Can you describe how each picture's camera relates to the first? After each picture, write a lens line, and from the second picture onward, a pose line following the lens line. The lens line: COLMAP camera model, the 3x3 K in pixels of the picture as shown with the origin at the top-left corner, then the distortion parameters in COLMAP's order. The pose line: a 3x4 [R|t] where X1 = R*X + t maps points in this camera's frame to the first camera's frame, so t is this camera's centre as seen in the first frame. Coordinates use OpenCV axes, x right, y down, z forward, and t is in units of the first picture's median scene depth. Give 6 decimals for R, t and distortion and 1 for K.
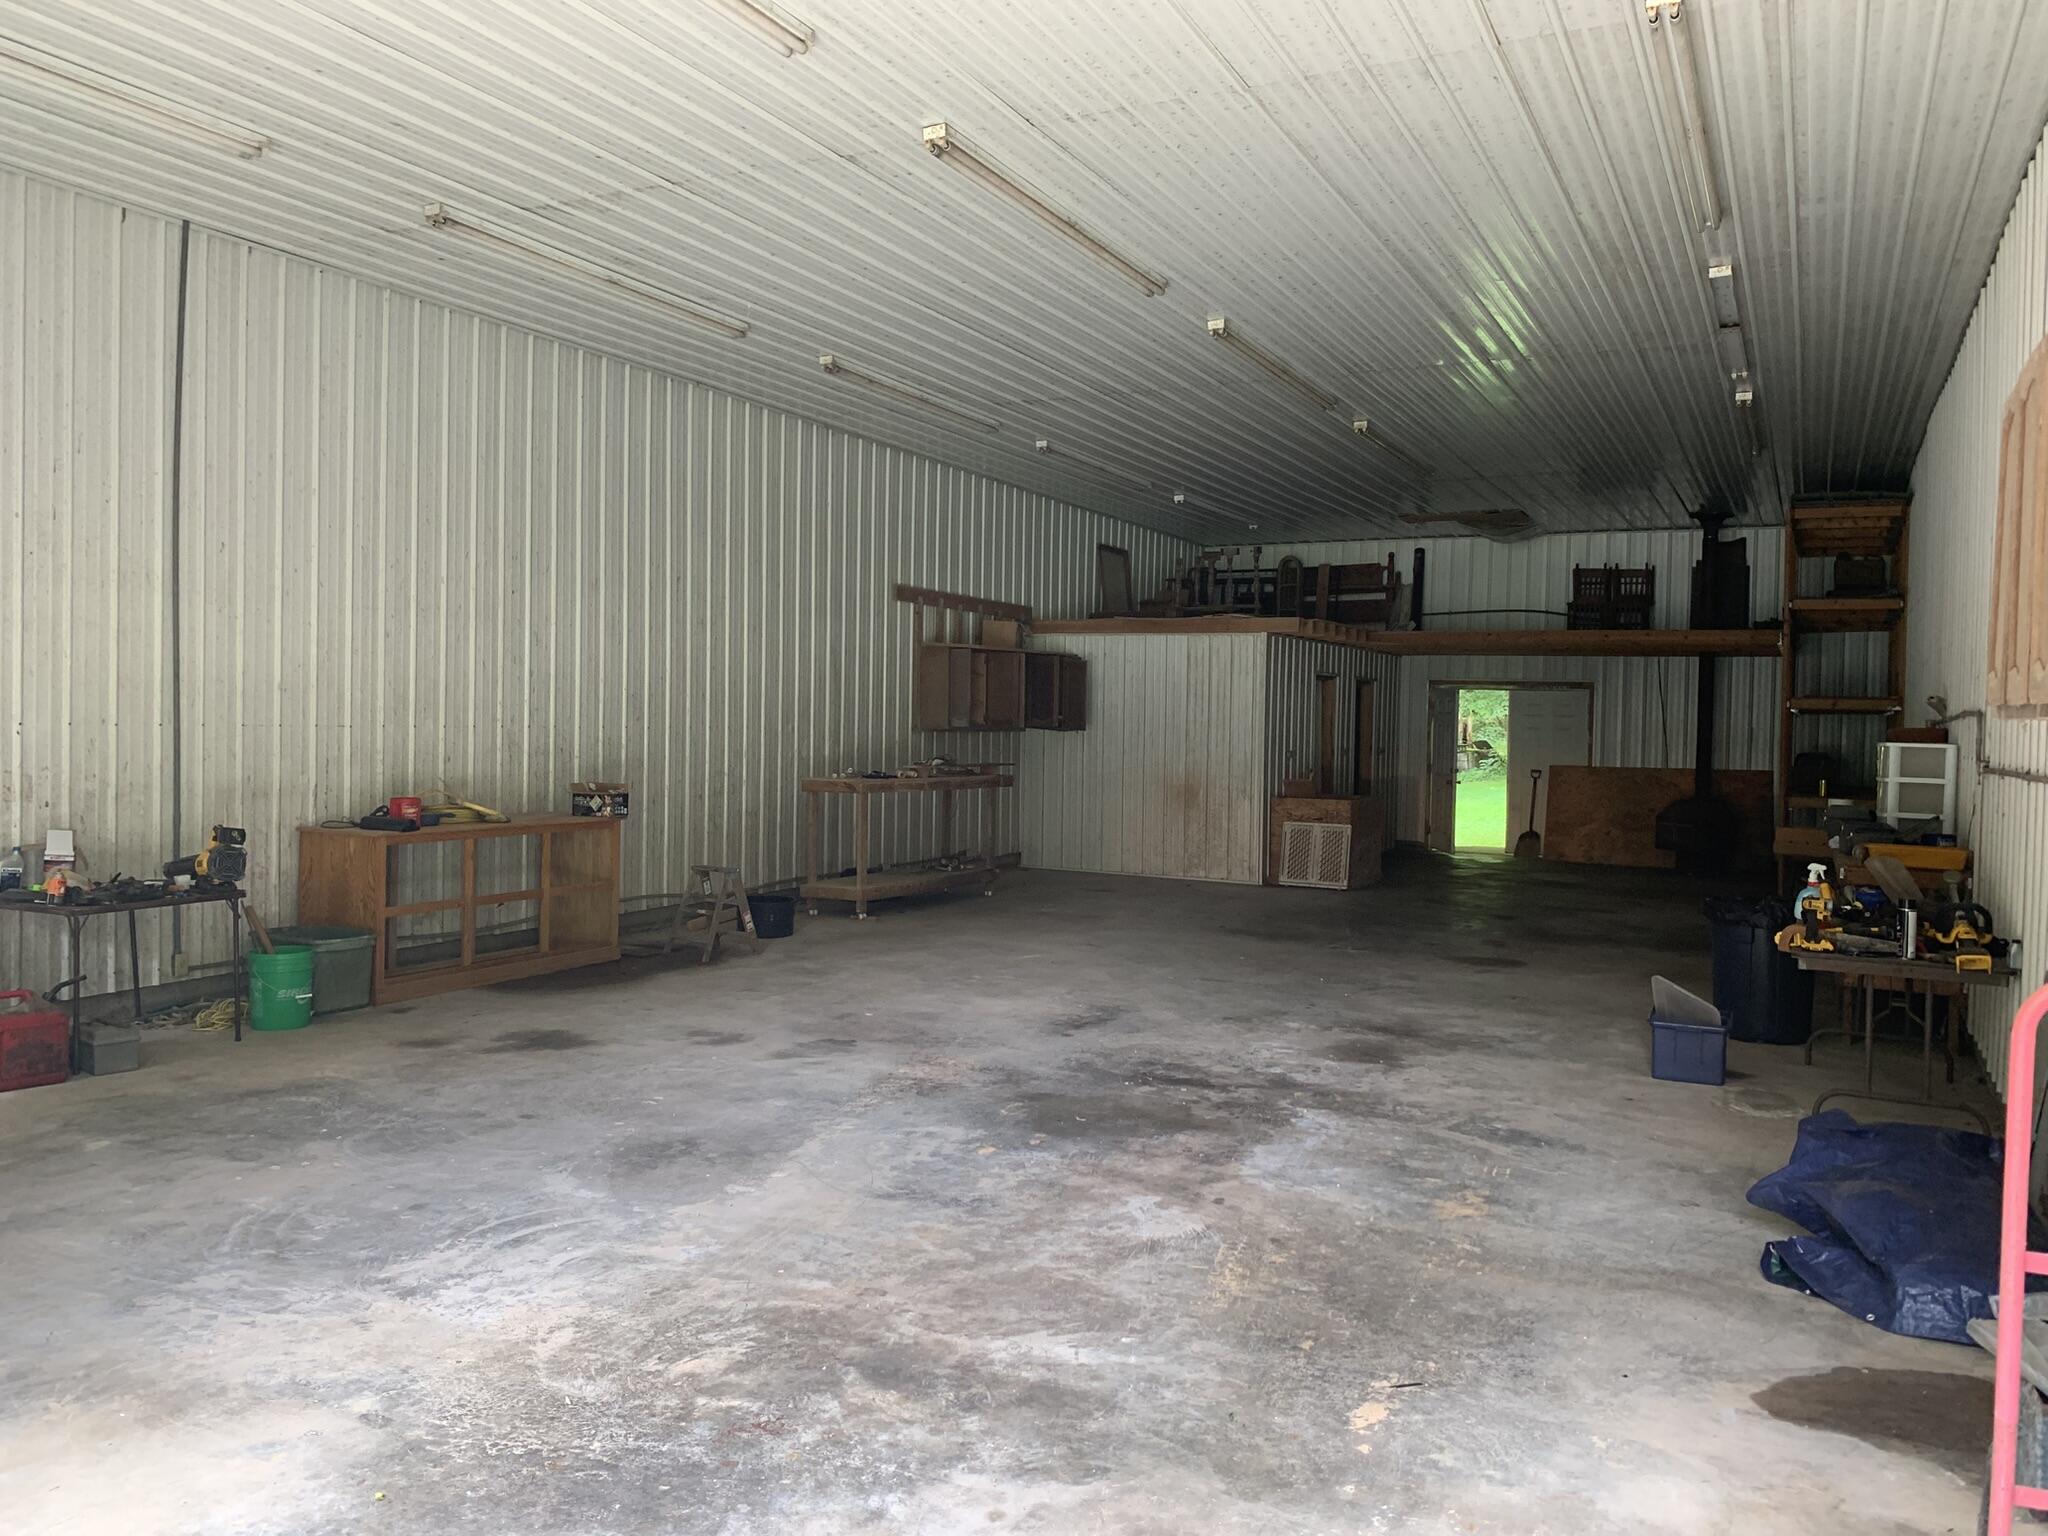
lens RADIAL K [[1585.5, 0, 1012.4], [0, 1585.5, 751.1], [0, 0, 1]] dist [0.059743, -0.070939]
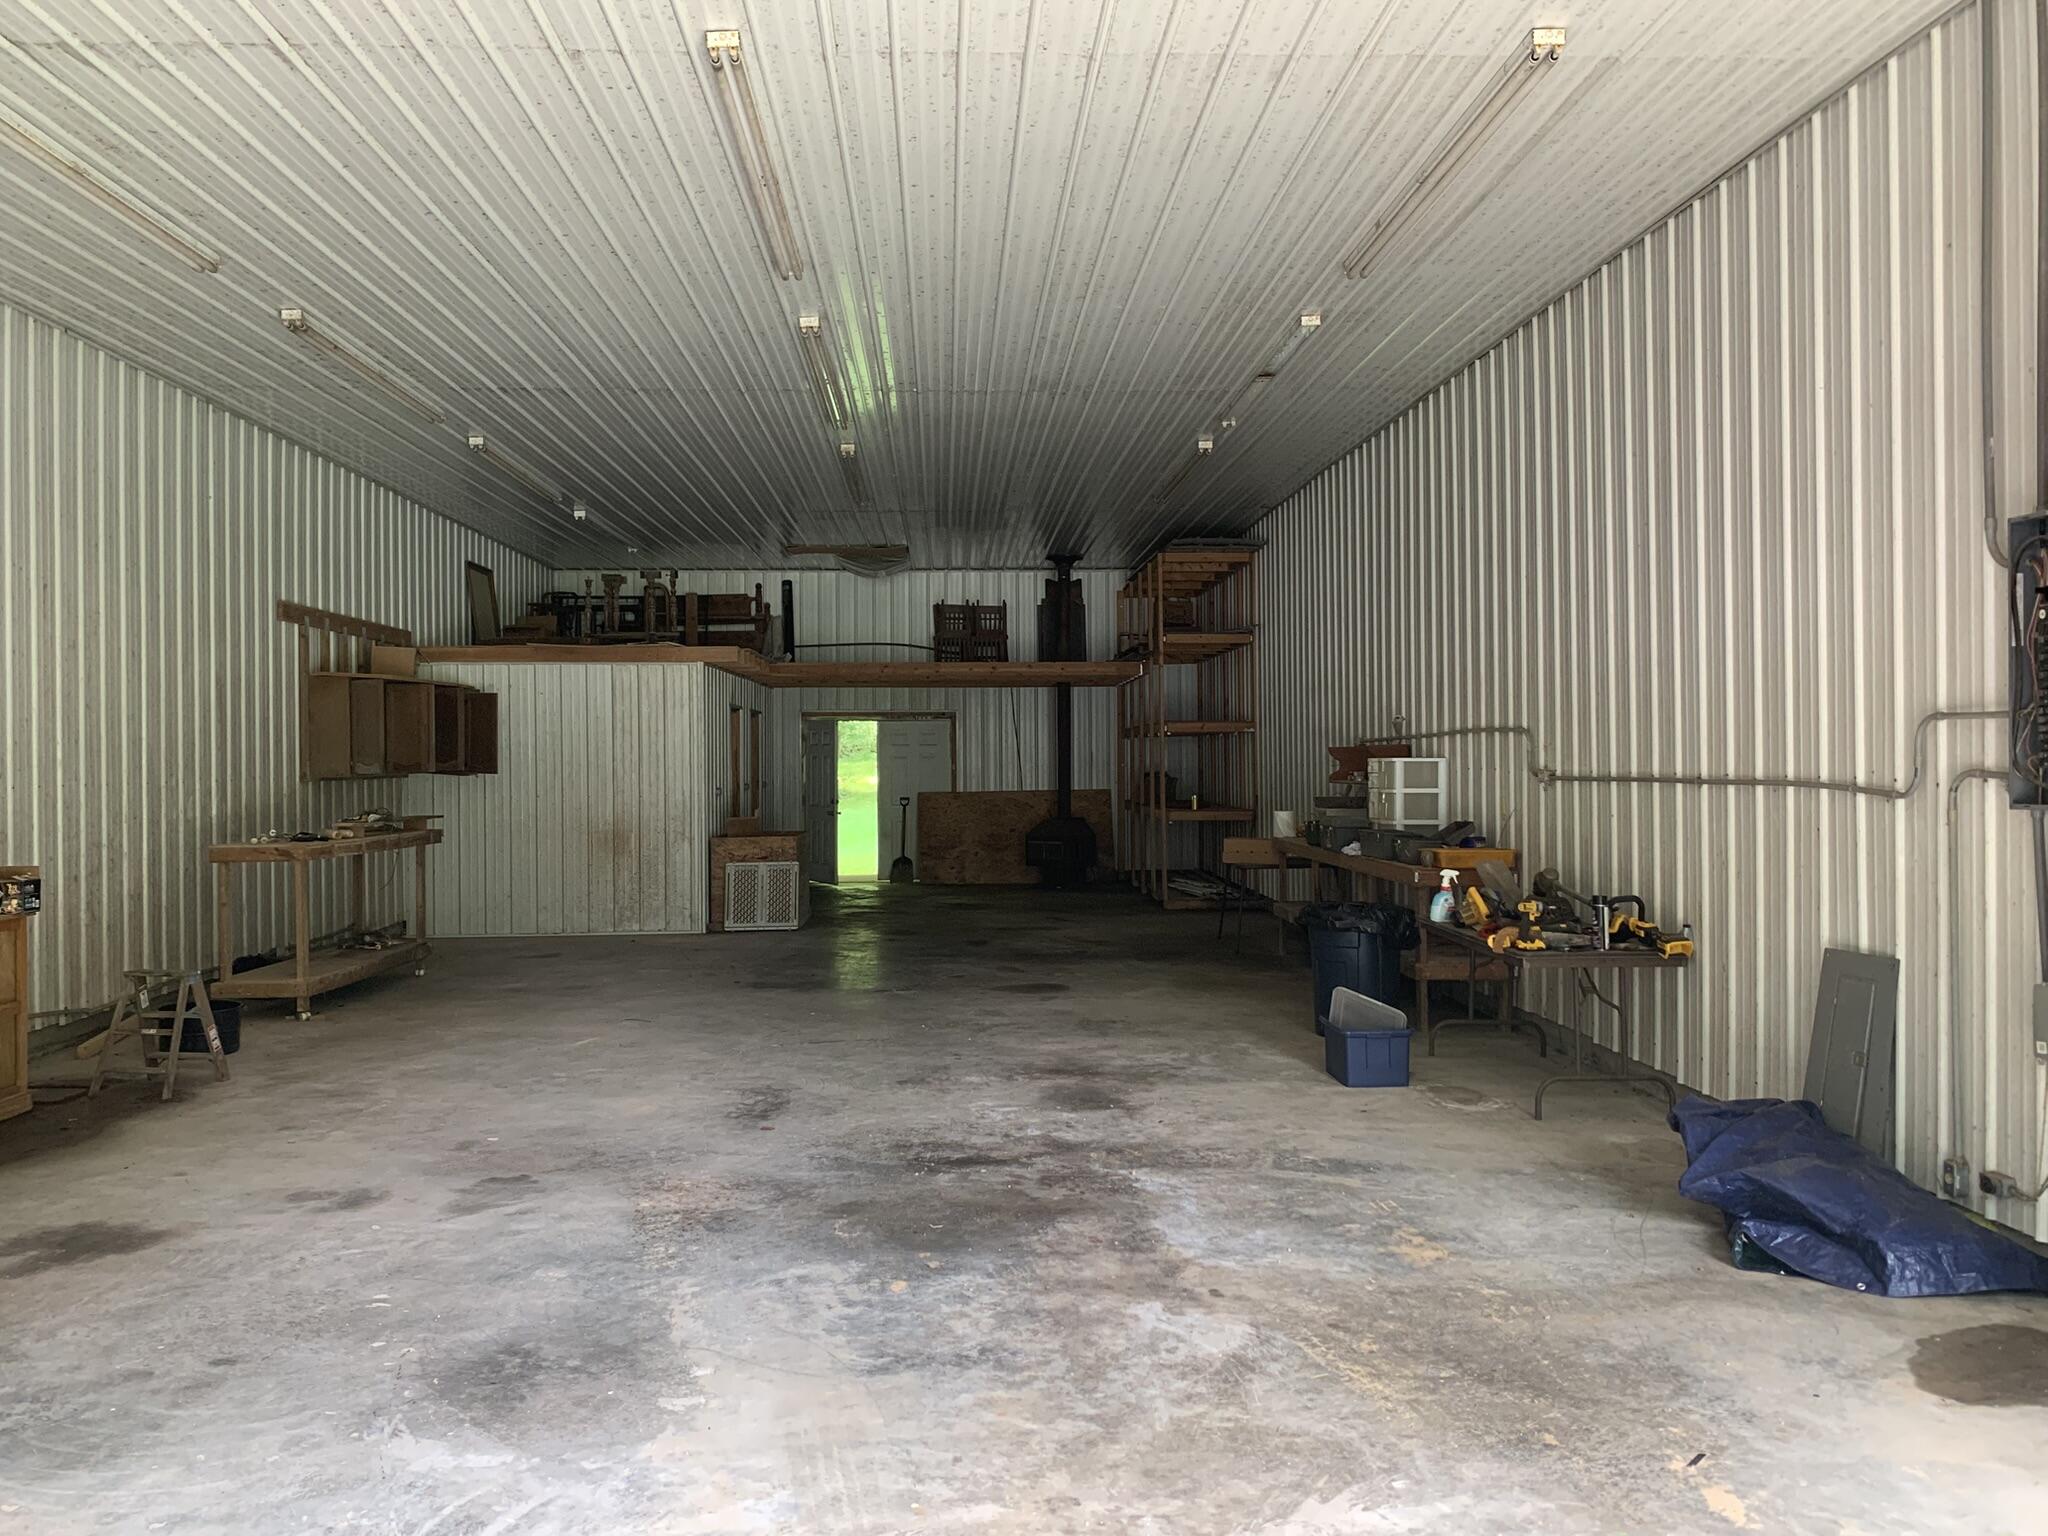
lens RADIAL K [[1585.5, 0, 1016.3], [0, 1585.5, 745.4], [0, 0, 1]] dist [0.059743, -0.070939]
pose [[0.870019, -0.024421, 0.492412, -0.156699], [0.037021, 0.999189, -0.015856, -0.004599], [-0.491626, 0.032024, 0.870218, 0.107865]]
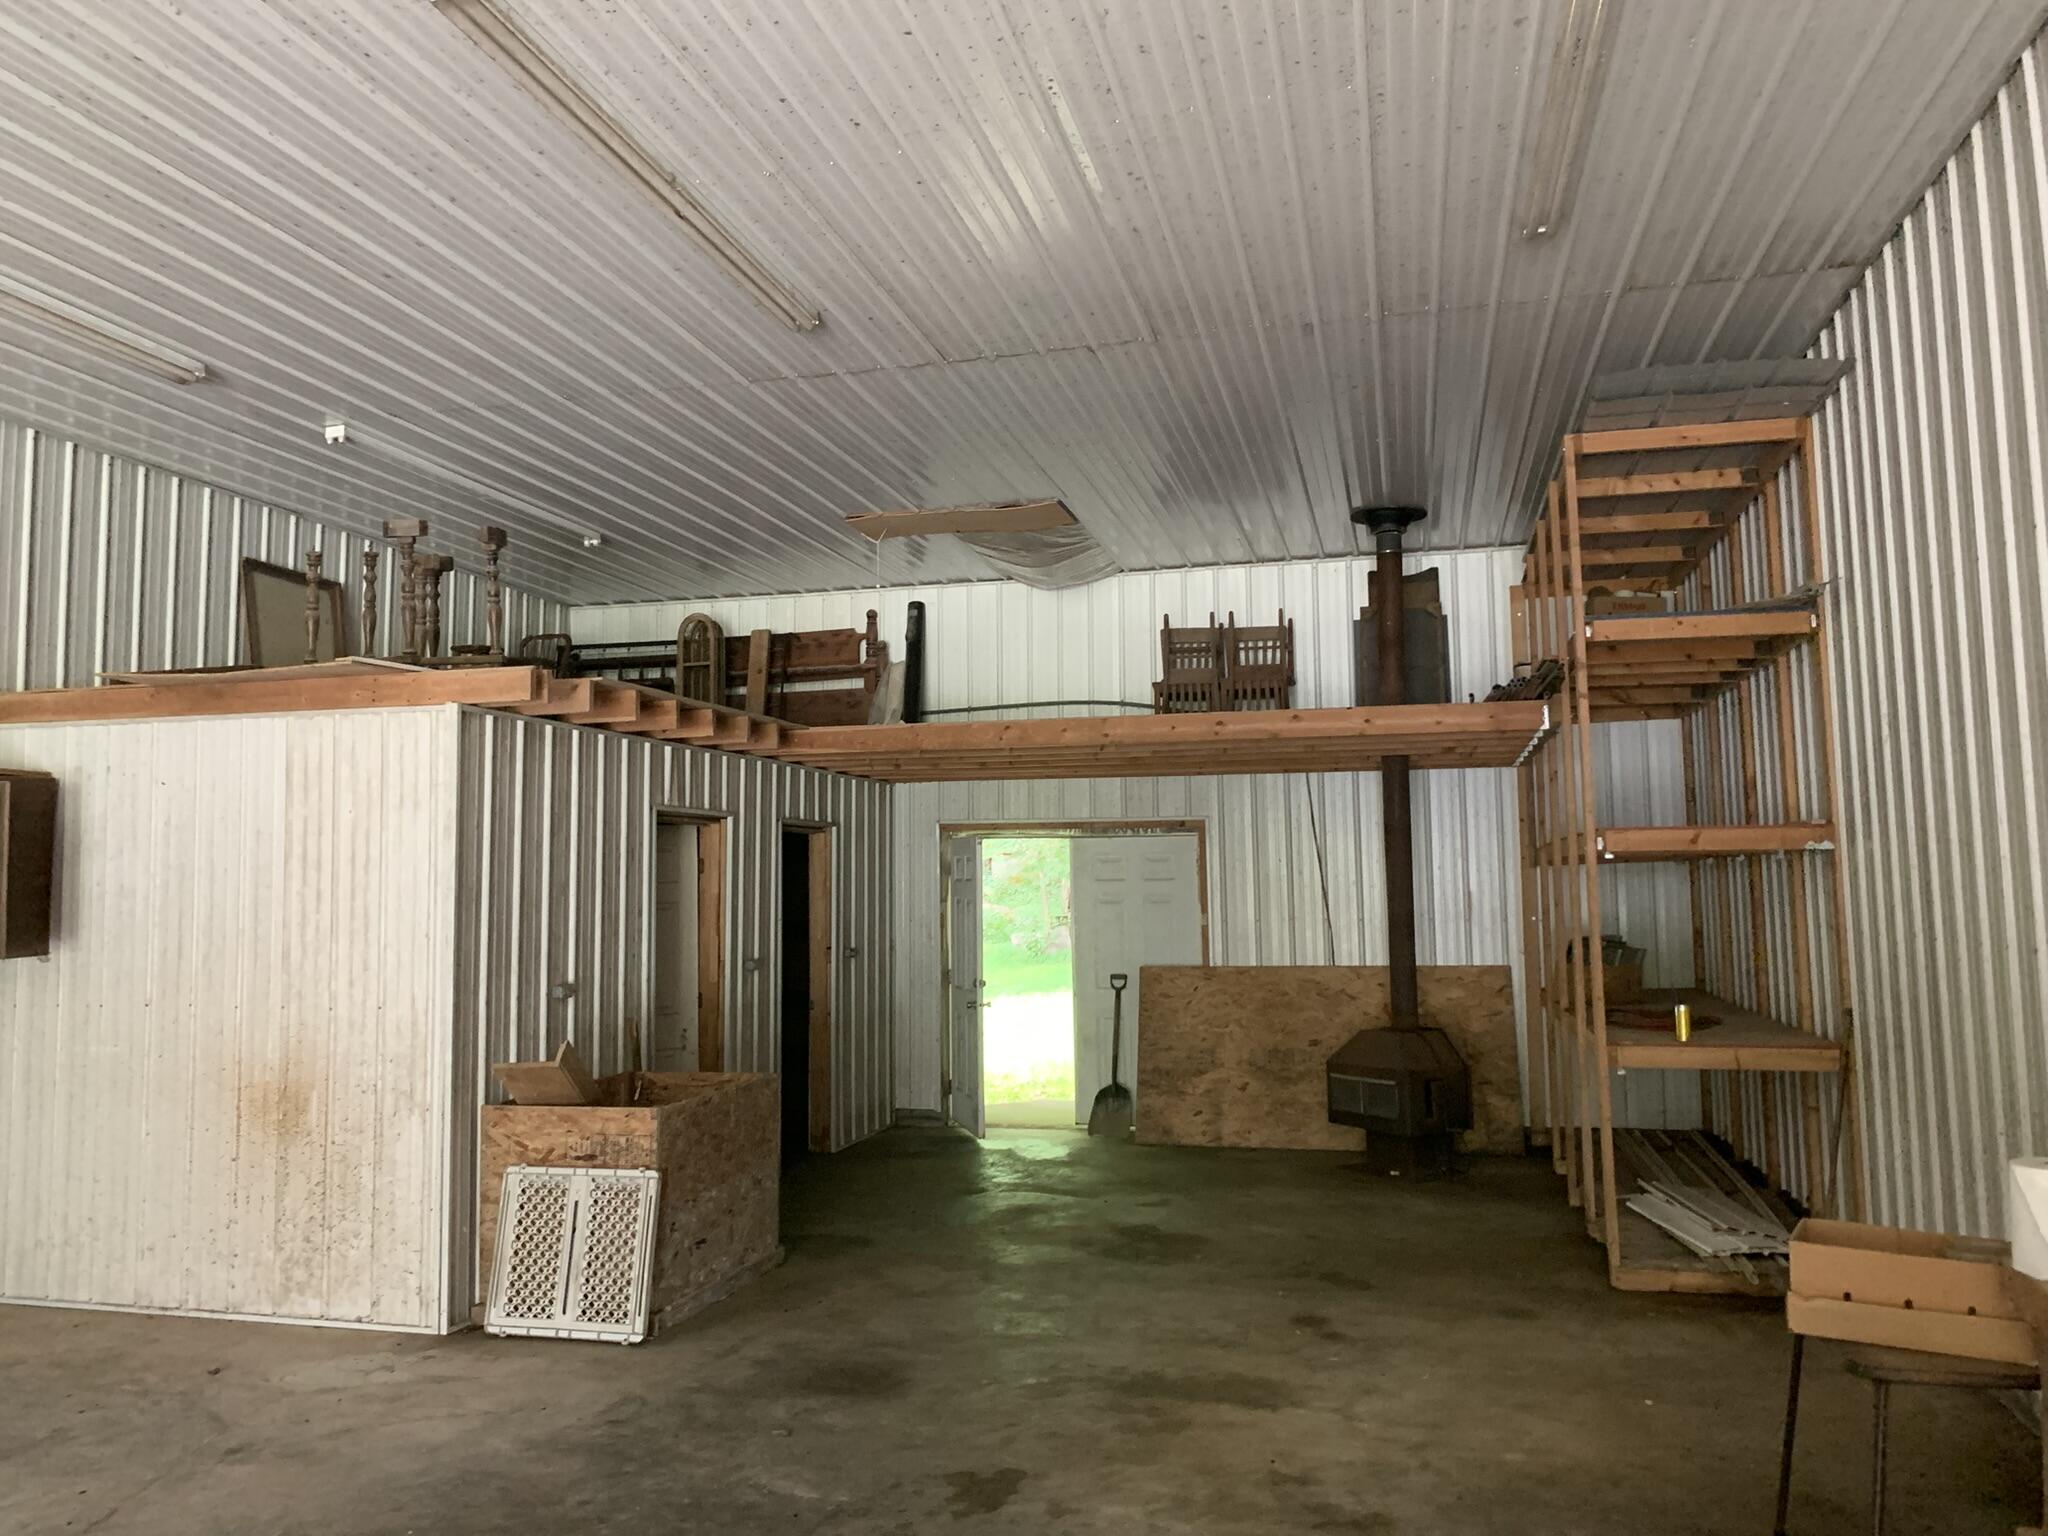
lens RADIAL K [[1585.5, 0, 985.9], [0, 1585.5, 731.2], [0, 0, 1]] dist [0.059743, -0.070939]
pose [[0.977921, -0.011849, 0.208641, 0.231167], [0.036744, 0.992587, -0.115851, -0.015997], [-0.205721, 0.120959, 0.971106, 0.630081]]
